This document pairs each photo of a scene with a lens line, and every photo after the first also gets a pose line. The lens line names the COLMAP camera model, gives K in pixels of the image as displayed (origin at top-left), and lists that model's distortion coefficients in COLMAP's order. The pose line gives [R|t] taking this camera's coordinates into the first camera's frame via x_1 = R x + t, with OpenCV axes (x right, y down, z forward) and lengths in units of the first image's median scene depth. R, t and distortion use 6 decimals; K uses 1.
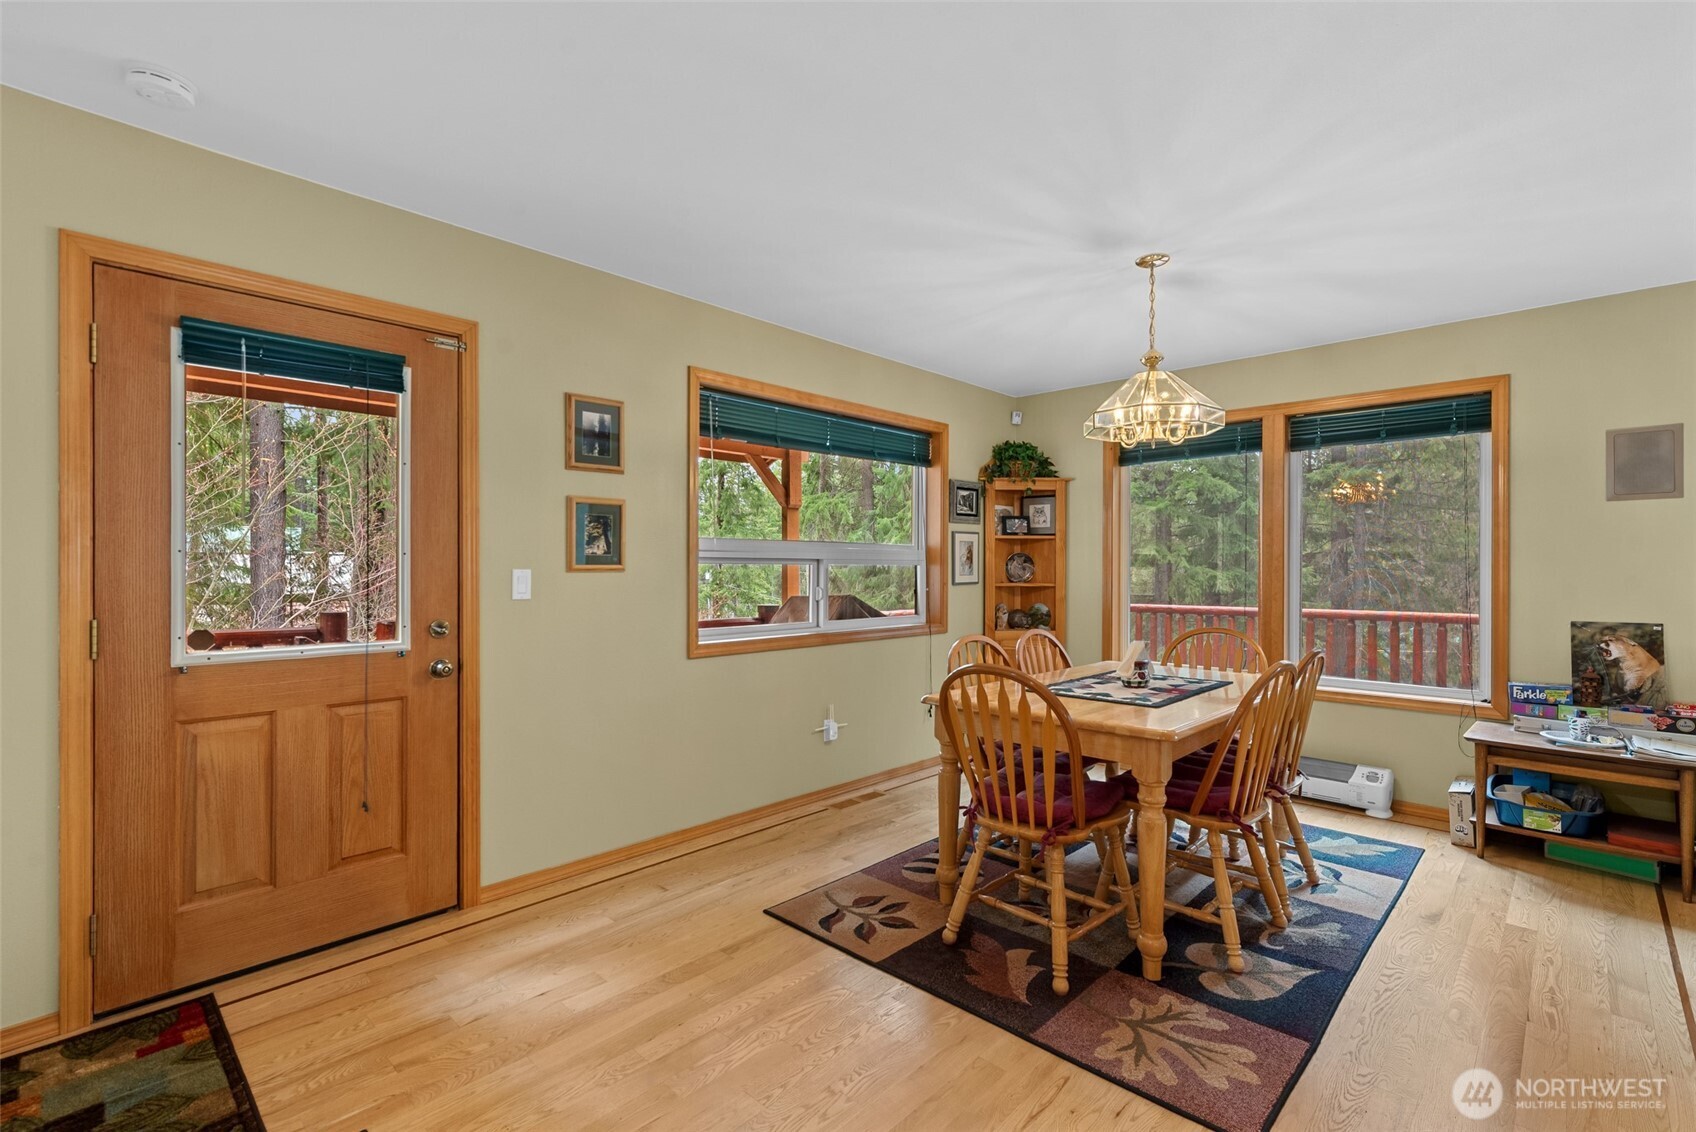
lens RADIAL K [[735.9, 0, 913.3], [0, 735.9, 564.0], [0, 0, 1]] dist [-0.001936, -0.000046]
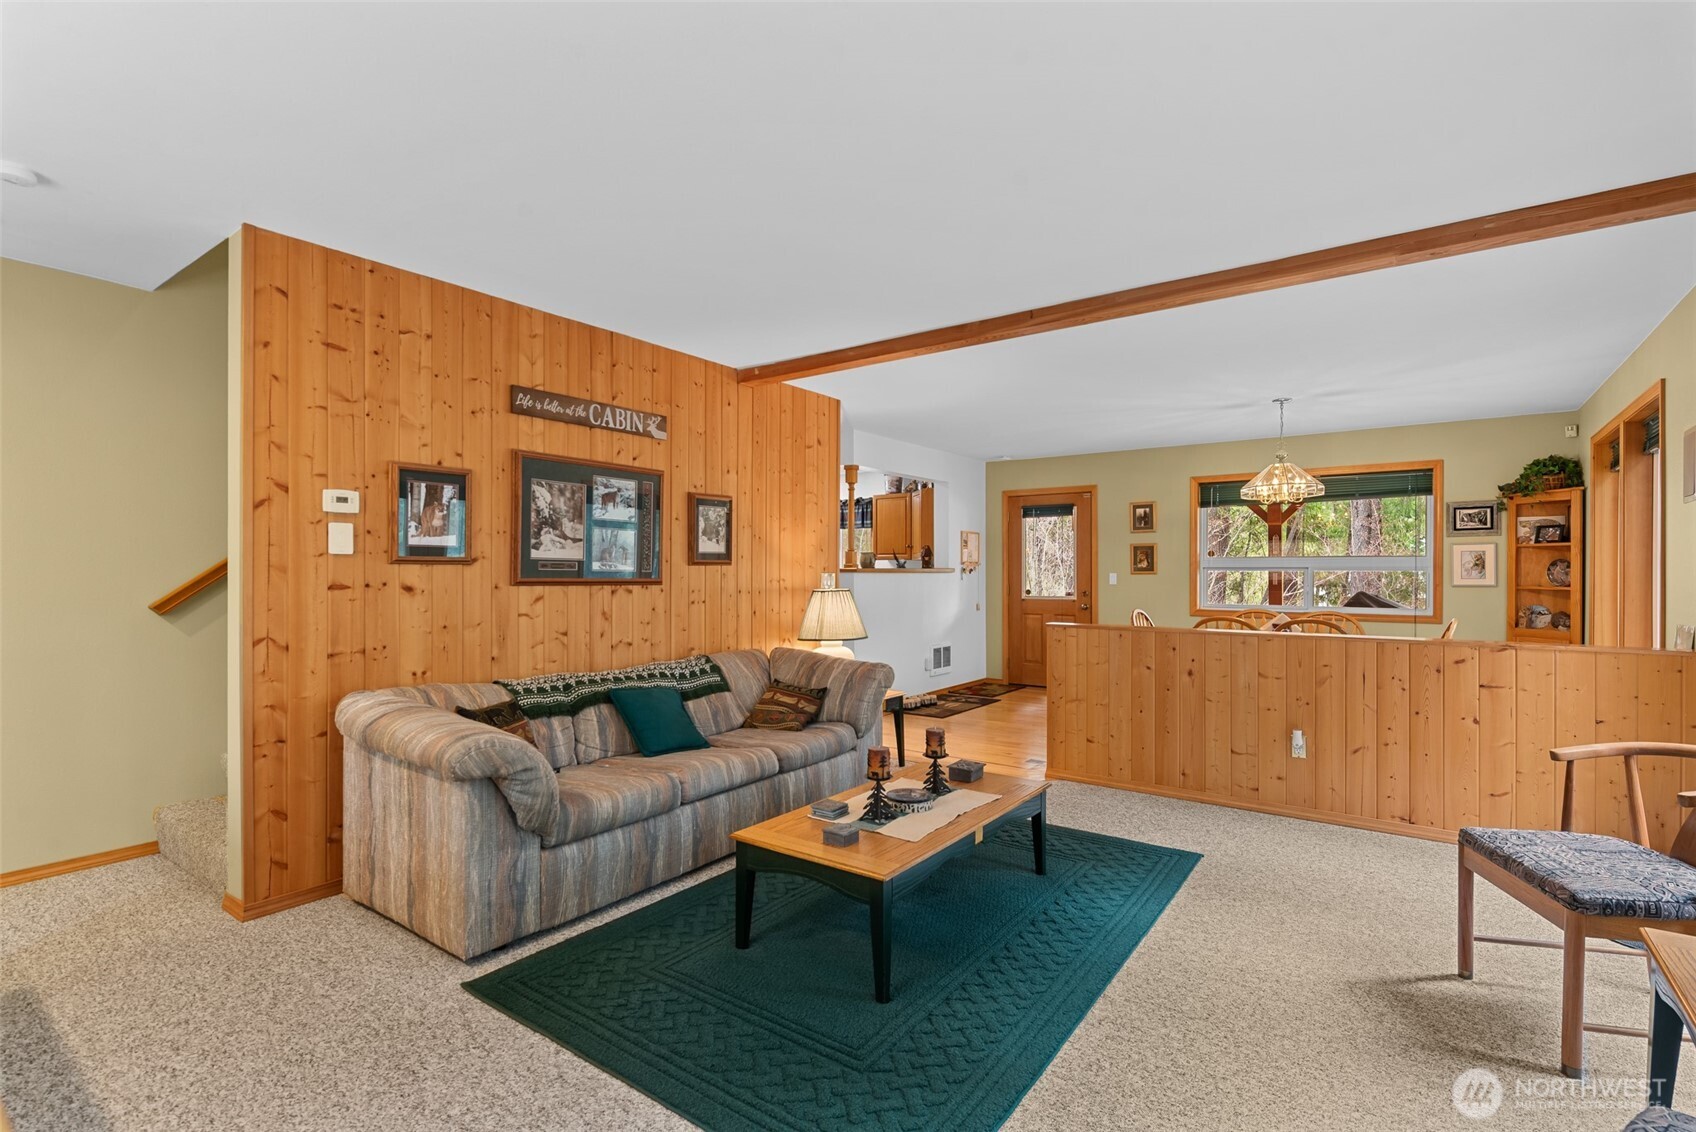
lens RADIAL K [[803.7, 0, 811.8], [0, 803.7, 570.2], [0, 0, 1]] dist [0.012257, 0.001632]
pose [[0.052823, -0.002971, -0.998599, 1.957039], [0.001756, 0.999994, -0.002882, 0.004125], [0.998602, -0.001601, 0.052828, -0.227953]]
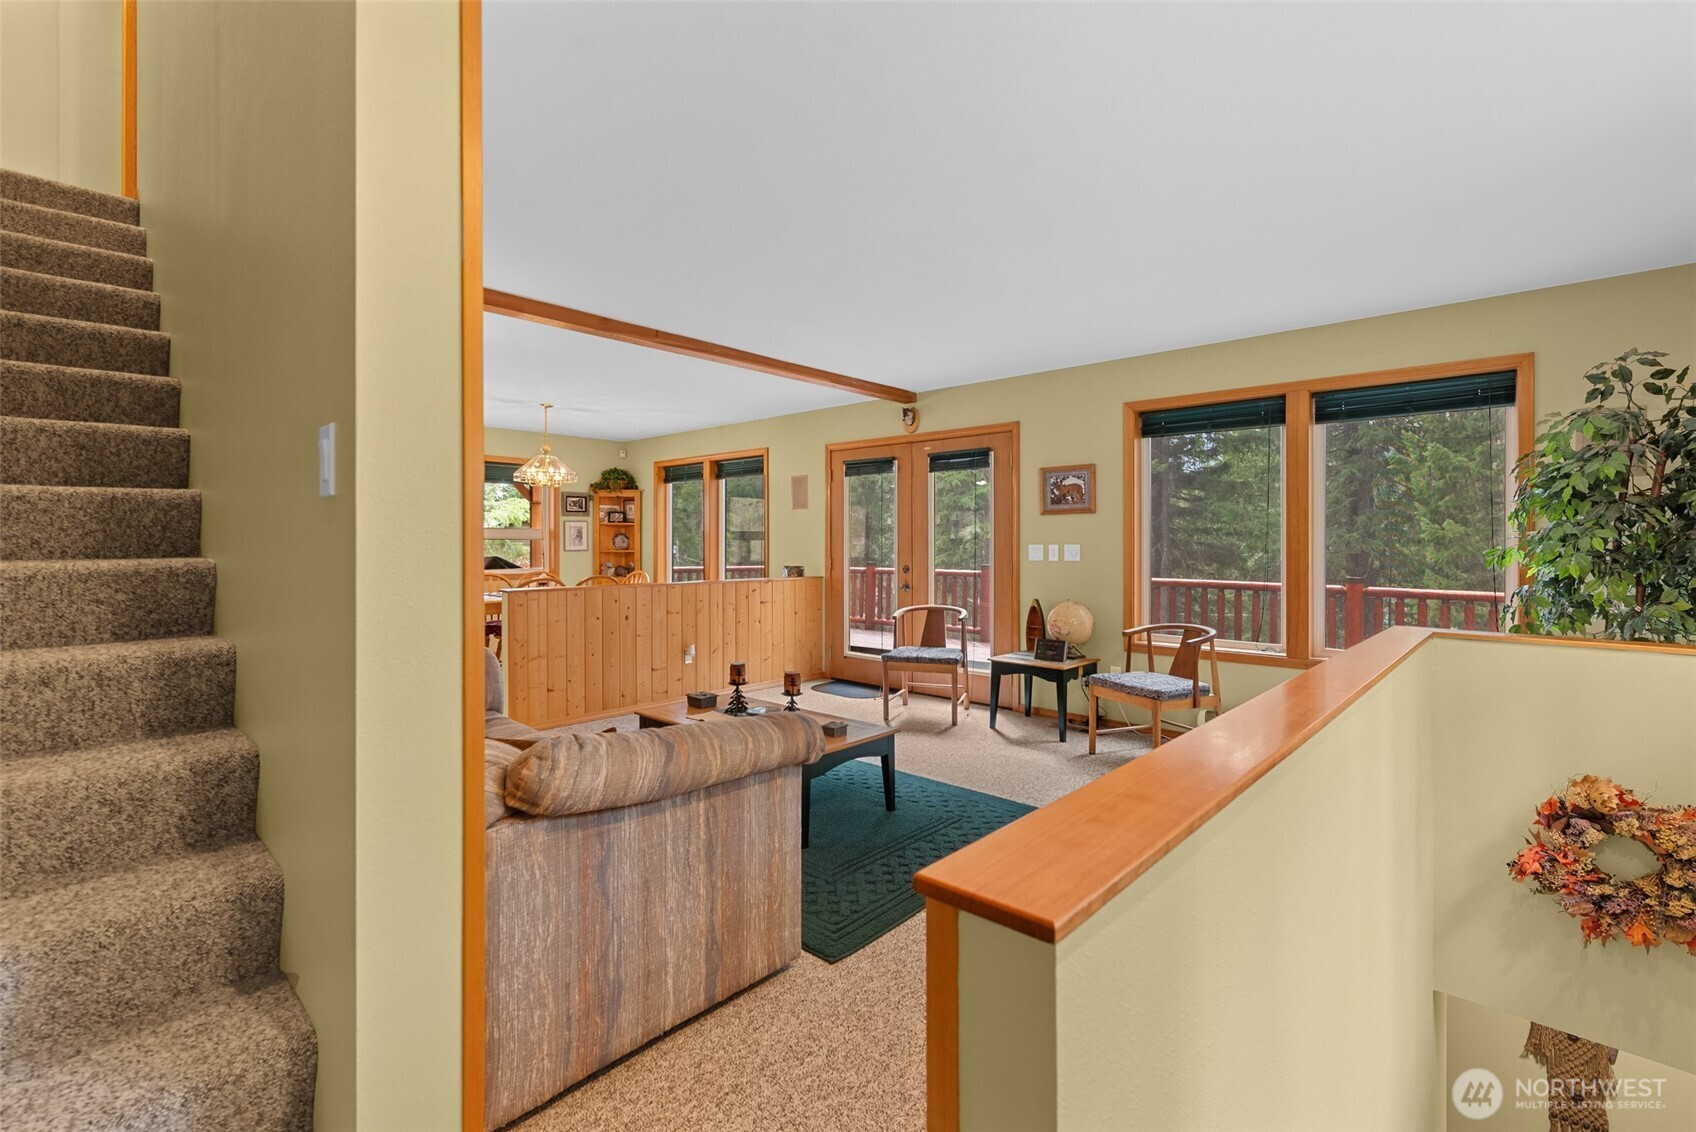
lens RADIAL K [[735.9, 0, 947.3], [0, 735.9, 543.7], [0, 0, 1]] dist [-0.001936, -0.000046]
pose [[0.999337, -0.001636, 0.036370, 1.298879], [0.001427, 0.999982, 0.005775, 0.001872], [-0.036379, -0.005719, 0.999322, -1.142359]]
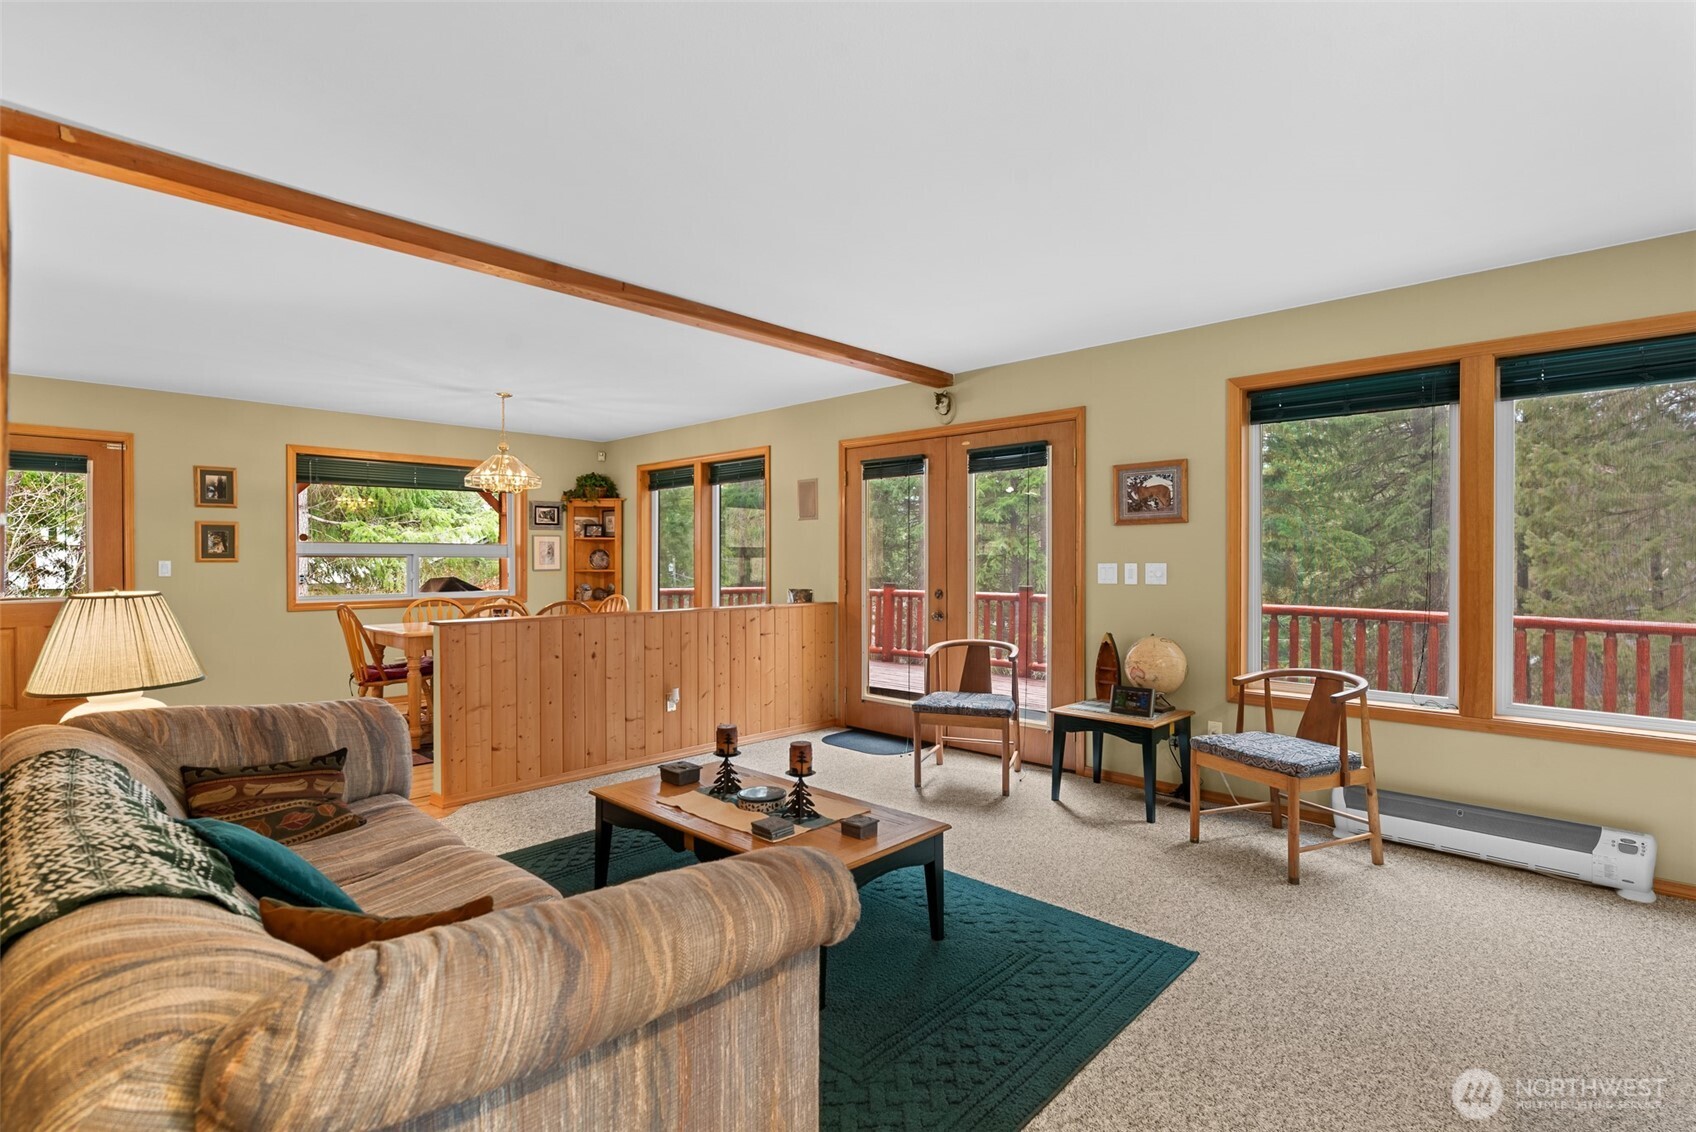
lens RADIAL K [[811.0, 0, 930.5], [0, 811.0, 561.6], [0, 0, 1]] dist [0.003882, 0.000100]
pose [[0.999955, -0.002424, -0.009197, 1.259948], [0.002485, 0.999975, 0.006649, 0.000208], [0.009181, -0.006671, 0.999936, -0.932816]]
